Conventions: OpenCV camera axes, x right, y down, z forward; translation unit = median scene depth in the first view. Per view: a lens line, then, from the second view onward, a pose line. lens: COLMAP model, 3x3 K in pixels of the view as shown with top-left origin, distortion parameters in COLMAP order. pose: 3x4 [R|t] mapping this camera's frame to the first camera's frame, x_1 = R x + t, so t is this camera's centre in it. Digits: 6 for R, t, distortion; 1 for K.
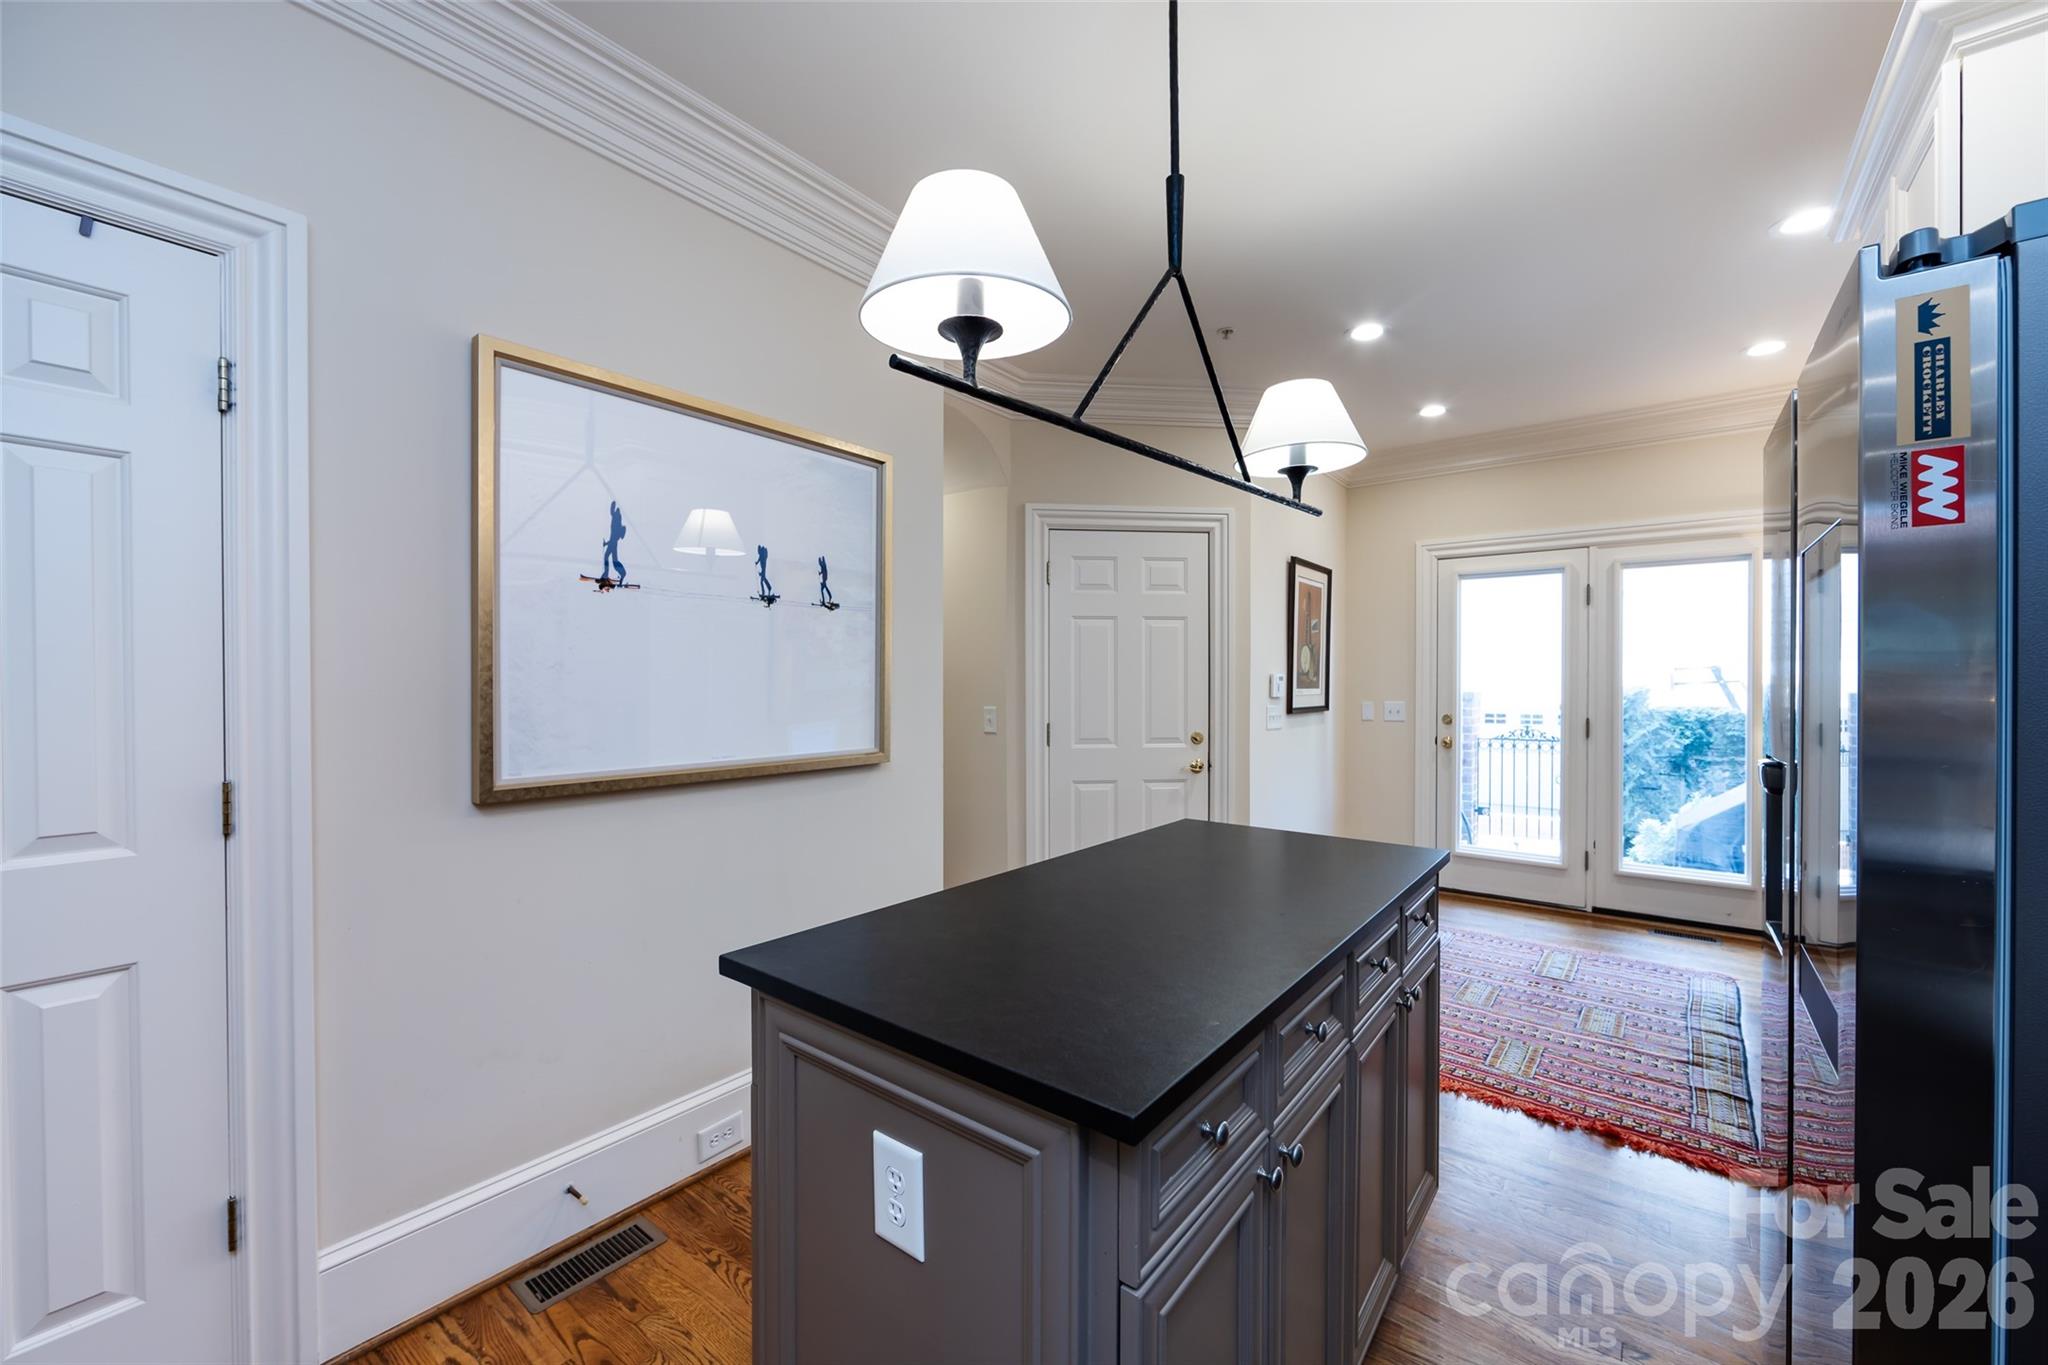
lens RADIAL K [[803.4, 0, 1014.6], [0, 803.4, 687.1], [0, 0, 1]] dist [0.004327, -0.000003]
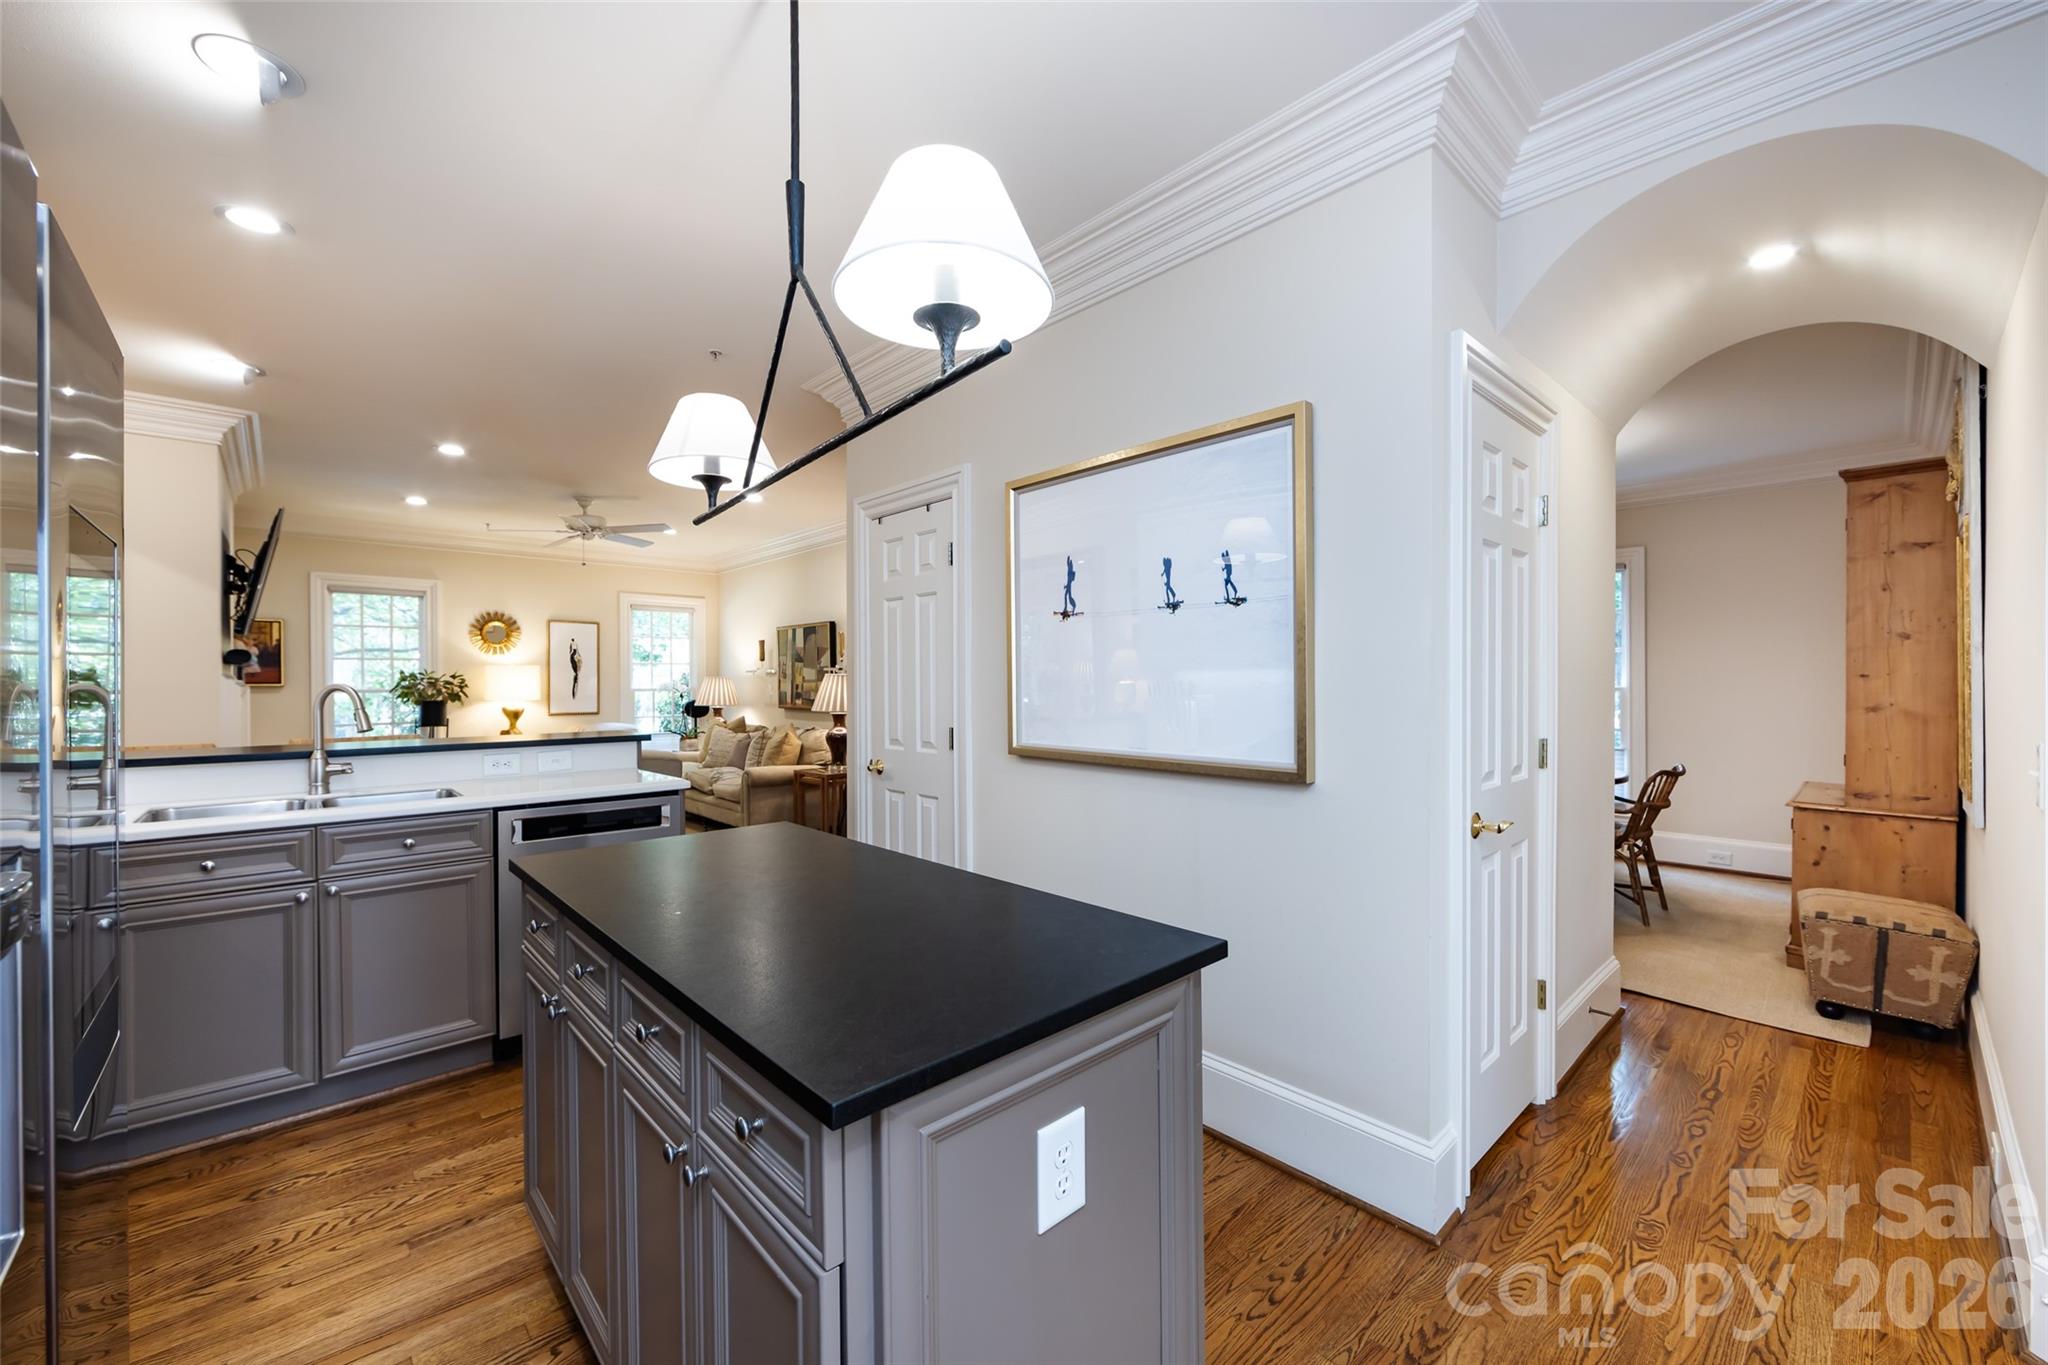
lens RADIAL K [[803.4, 0, 1022.9], [0, 803.4, 682.5], [0, 0, 1]] dist [0.004327, -0.000003]
pose [[-0.152174, 0.003988, -0.988346, 0.778898], [-0.001774, 0.999989, 0.004308, -0.012613], [0.988352, 0.002409, -0.152165, 0.972125]]
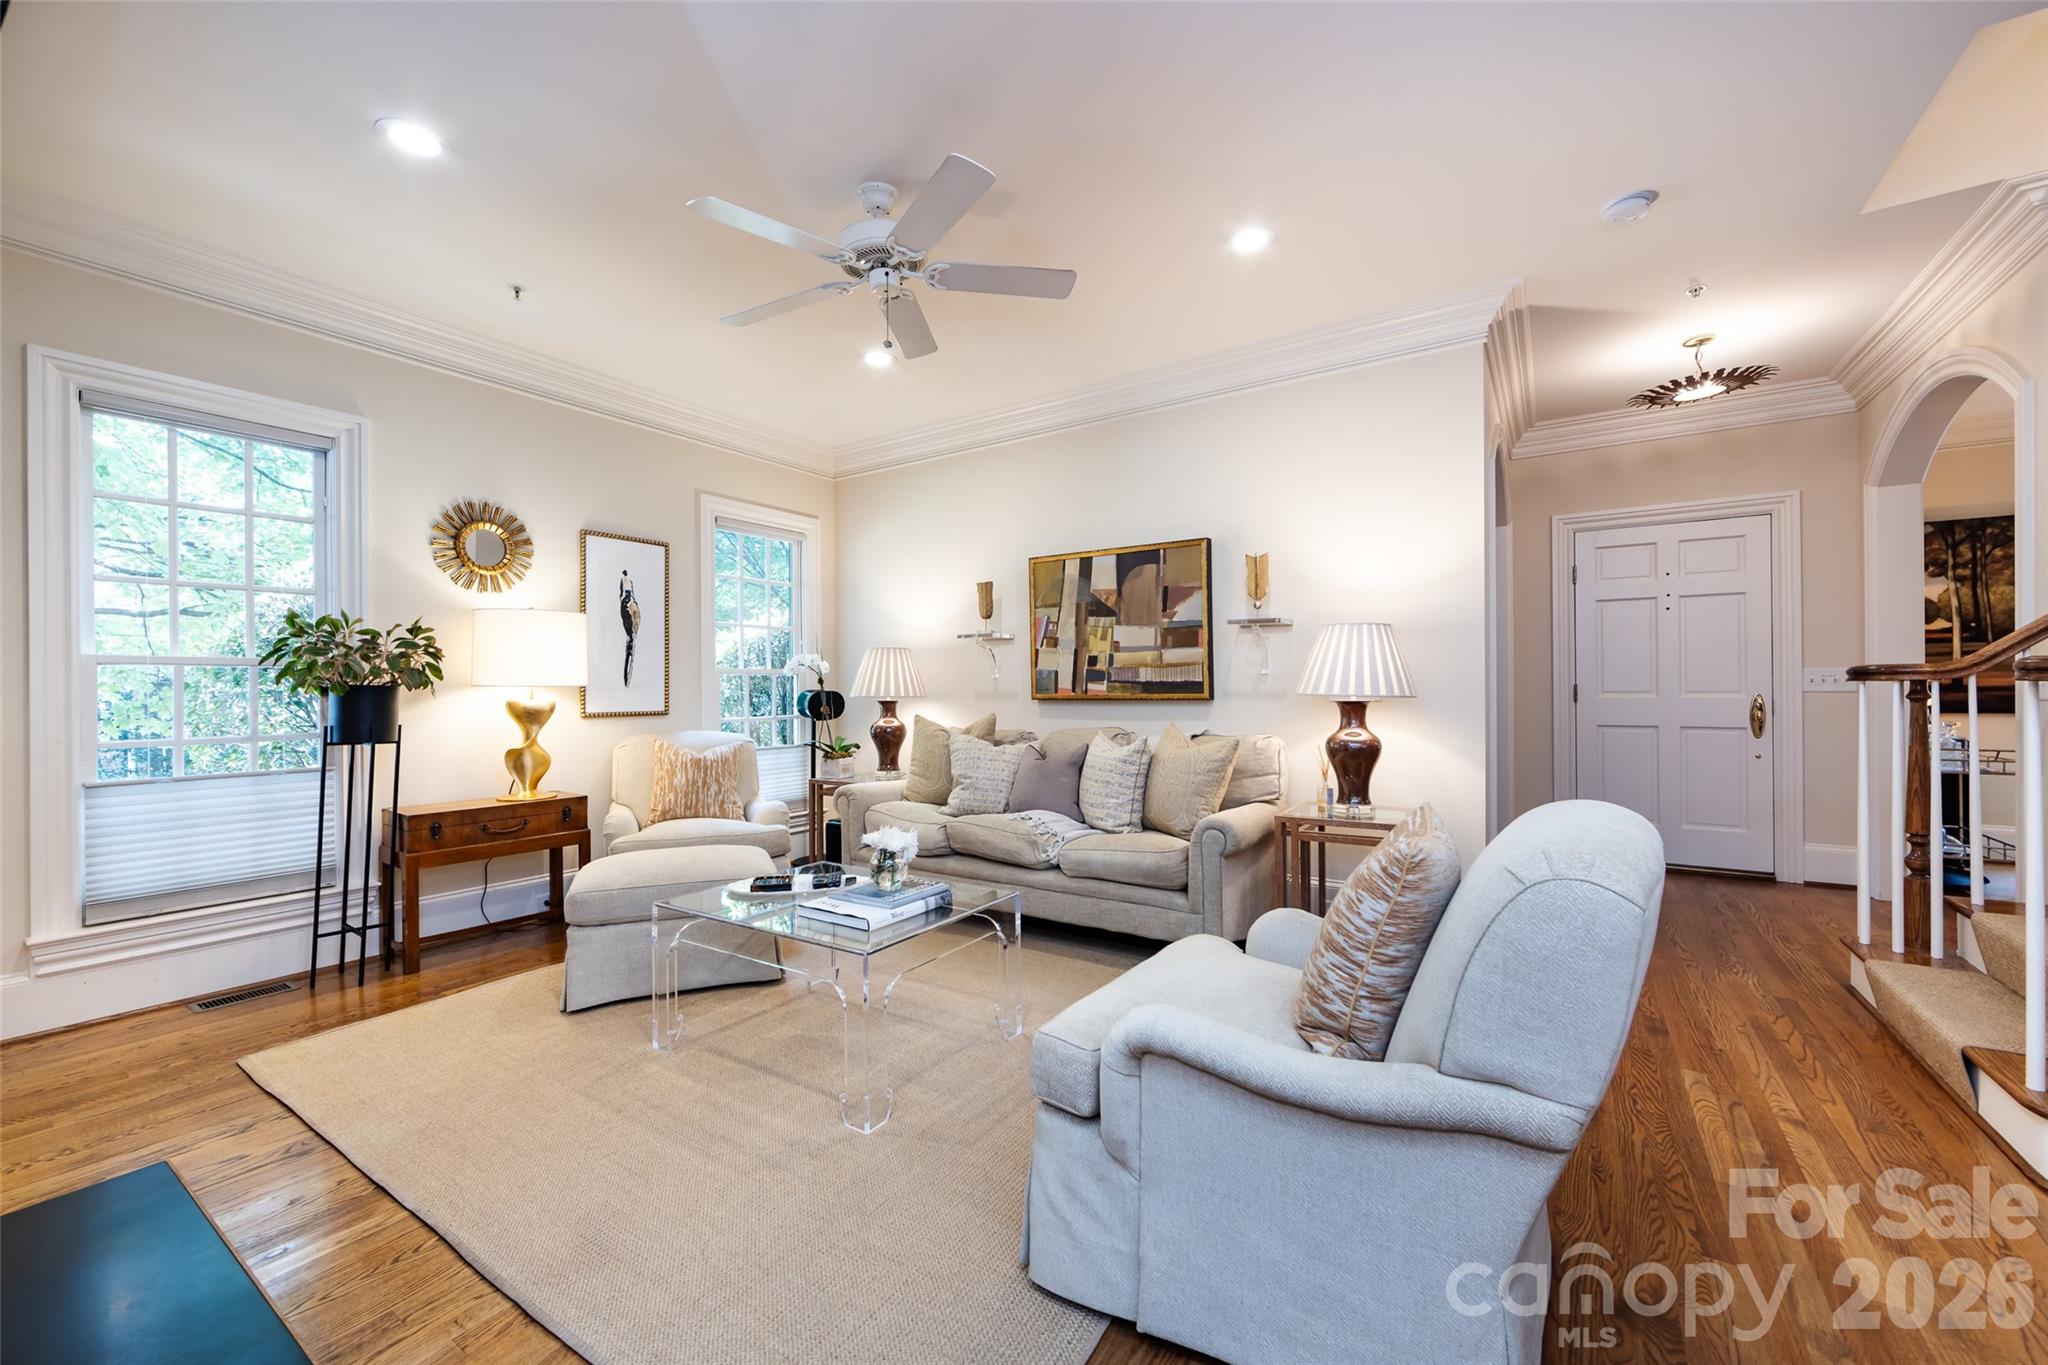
lens RADIAL K [[803.4, 0, 1017.1], [0, 803.4, 684.6], [0, 0, 1]] dist [0.004327, -0.000003]
pose [[0.083807, -0.004395, -0.996472, 0.410949], [0.002516, 0.999988, -0.004199, 0.015251], [0.996479, -0.002156, 0.083817, 0.470090]]
